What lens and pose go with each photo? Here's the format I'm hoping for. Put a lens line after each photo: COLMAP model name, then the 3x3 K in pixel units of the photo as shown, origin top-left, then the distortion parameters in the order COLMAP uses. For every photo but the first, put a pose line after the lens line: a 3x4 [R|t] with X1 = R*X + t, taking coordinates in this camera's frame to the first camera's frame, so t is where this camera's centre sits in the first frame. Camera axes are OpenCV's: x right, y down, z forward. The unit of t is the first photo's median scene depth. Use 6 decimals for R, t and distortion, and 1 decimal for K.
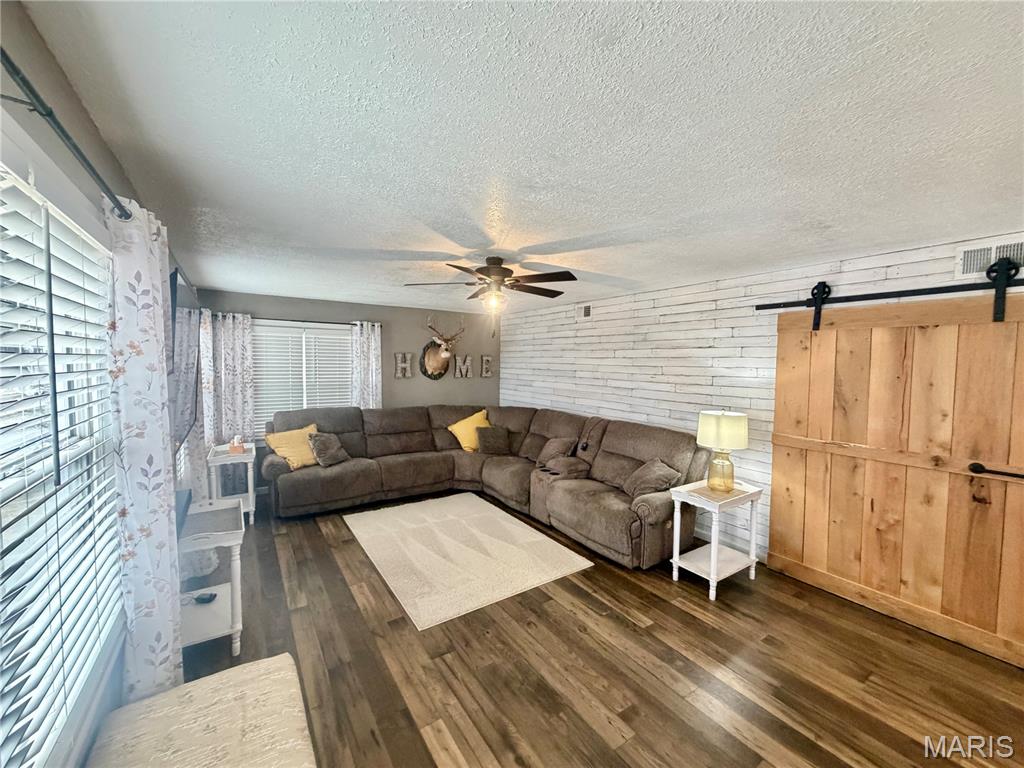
lens RADIAL K [[406.0, 0, 508.9], [0, 406.0, 384.9], [0, 0, 1]] dist [-0.000584, -0.000449]
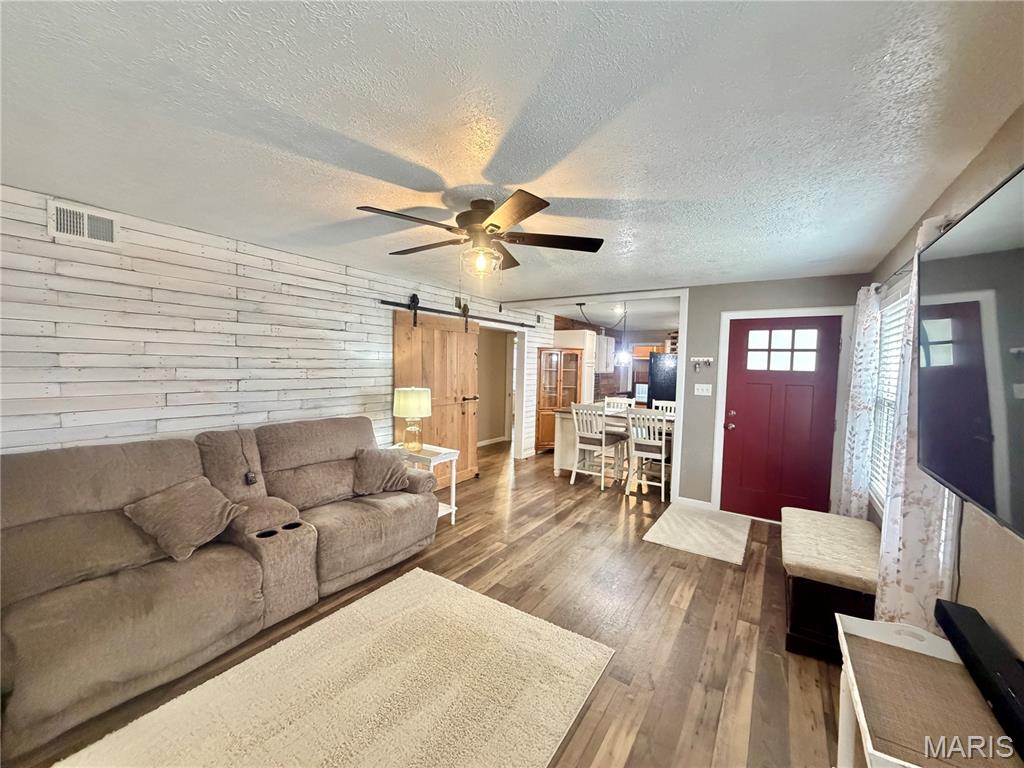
lens RADIAL K [[406.3, 0, 510.0], [0, 406.3, 380.9], [0, 0, 1]] dist [-0.001867, -0.000130]
pose [[-0.378990, -0.070176, 0.922736, -0.826812], [0.019613, 0.996287, 0.083826, -0.060165], [-0.925193, 0.049867, -0.376207, 1.371189]]
